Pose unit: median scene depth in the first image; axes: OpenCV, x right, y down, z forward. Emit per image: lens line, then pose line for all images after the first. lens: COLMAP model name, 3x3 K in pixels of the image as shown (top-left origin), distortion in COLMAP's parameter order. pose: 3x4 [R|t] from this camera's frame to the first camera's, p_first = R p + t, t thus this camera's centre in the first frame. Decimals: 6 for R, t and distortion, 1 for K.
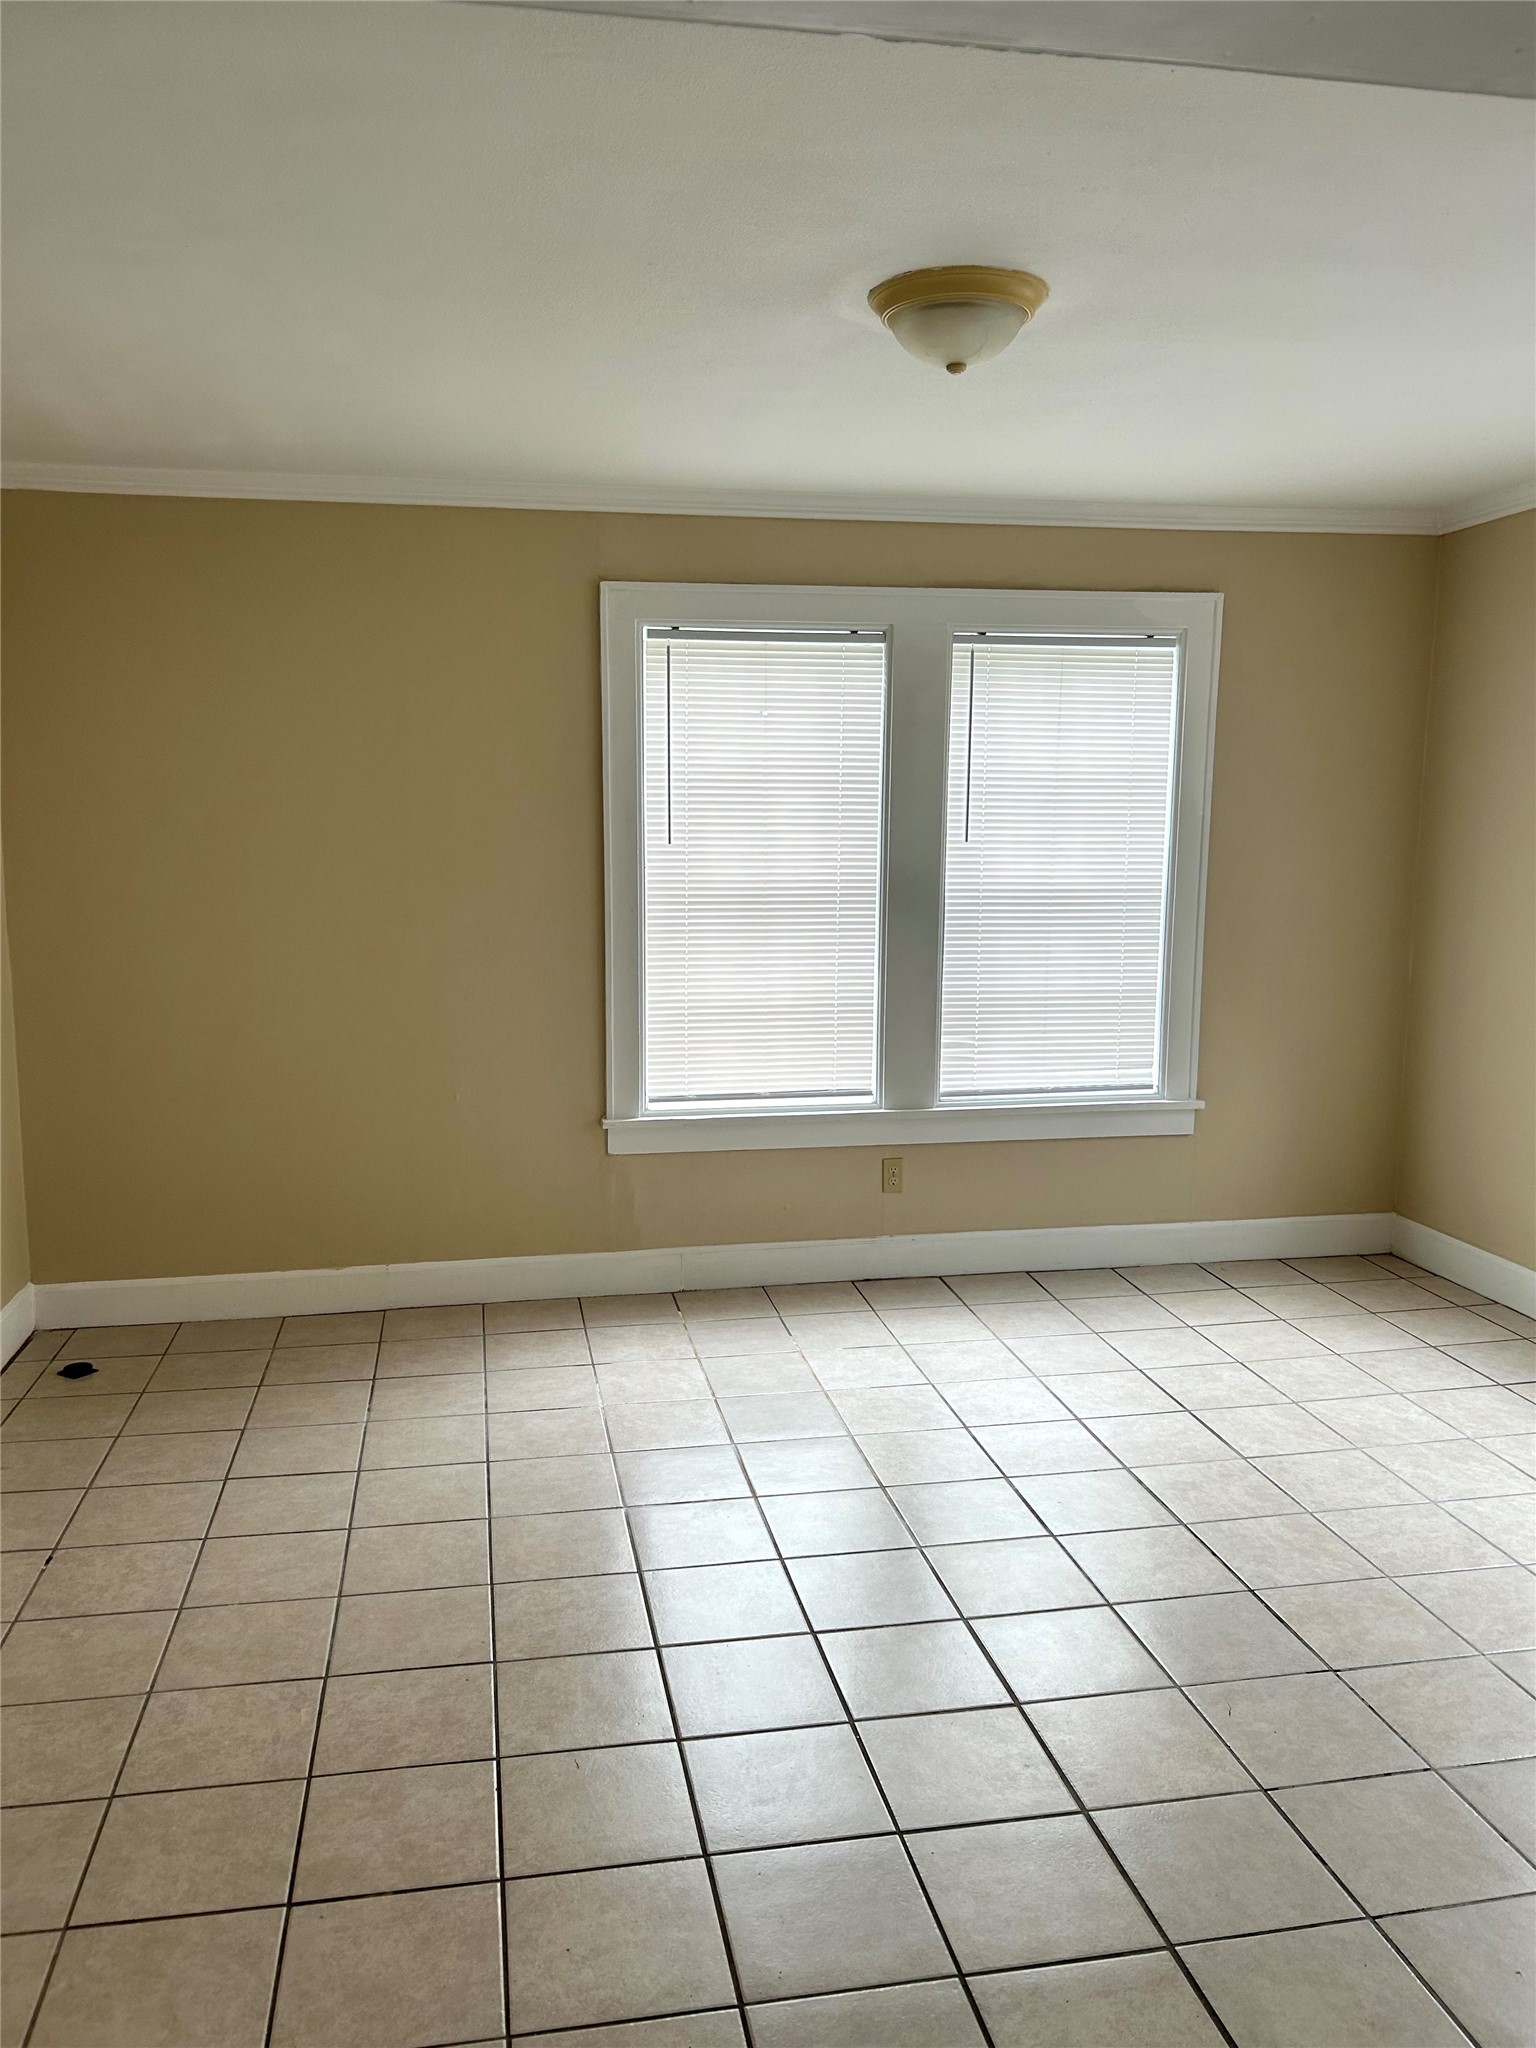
lens RADIAL K [[1543.1, 0, 768.0], [0, 1543.1, 1024.0], [0, 0, 1]] dist [-0.028430, -0.005941]
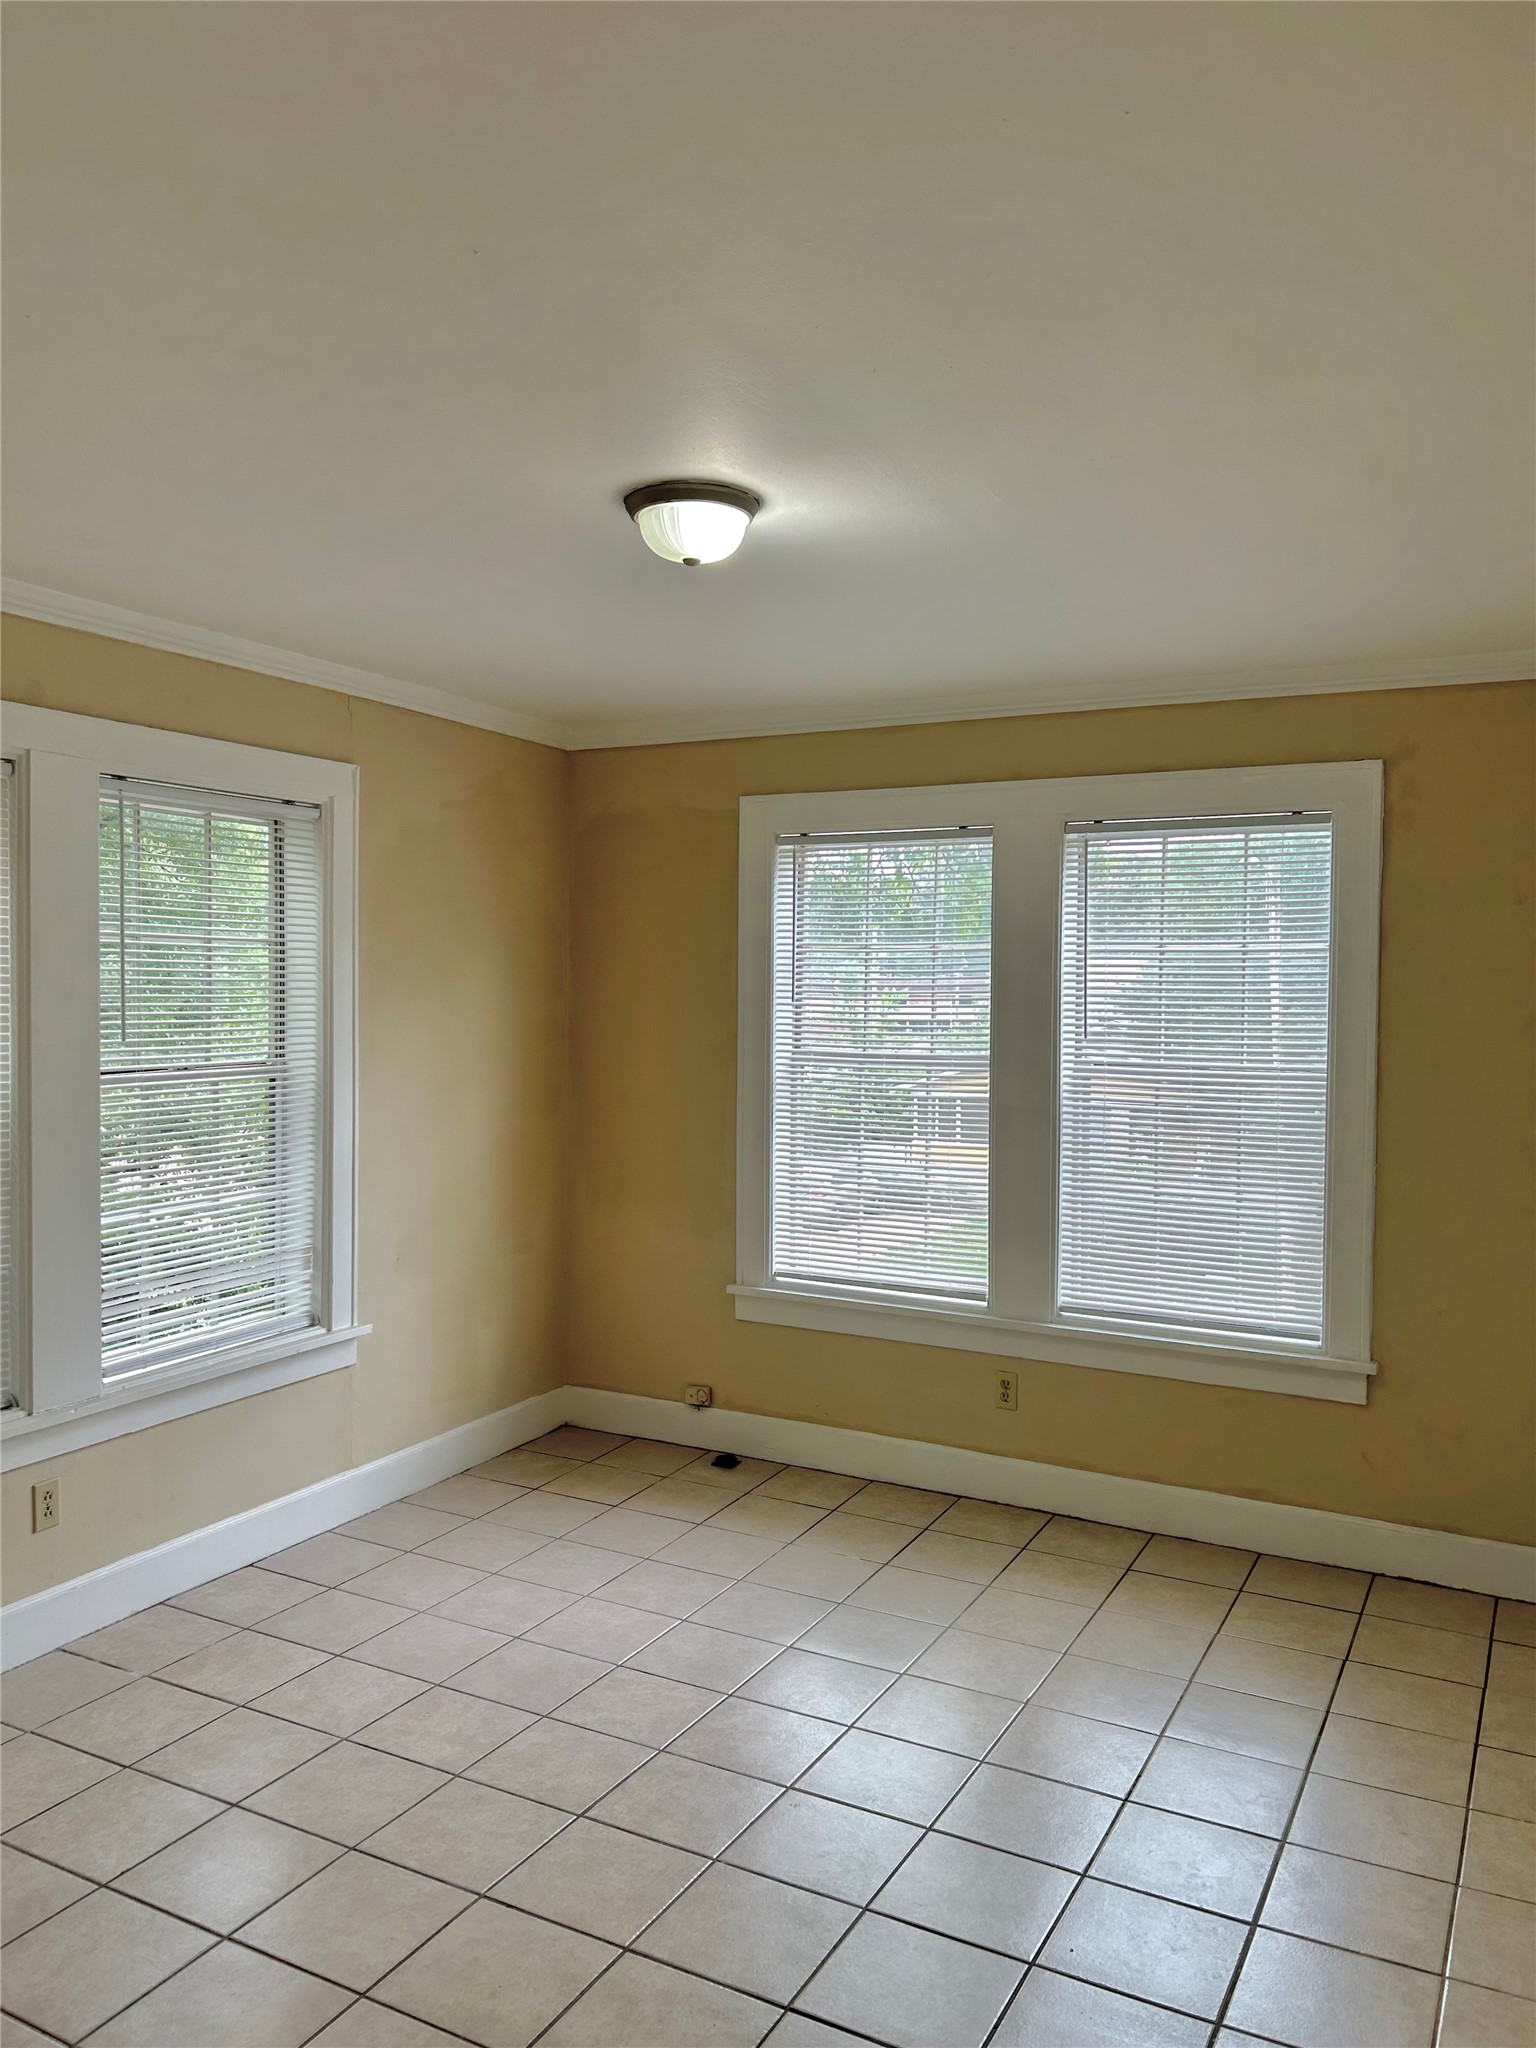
lens RADIAL K [[1521.3, 0, 768.0], [0, 1521.3, 1024.0], [0, 0, 1]] dist [-0.005837, -0.001590]
pose [[0.790076, 0.026185, -0.612449, 0.542288], [-0.098285, 0.991573, -0.084396, -0.030824], [0.605078, 0.126874, 0.785992, 0.155058]]
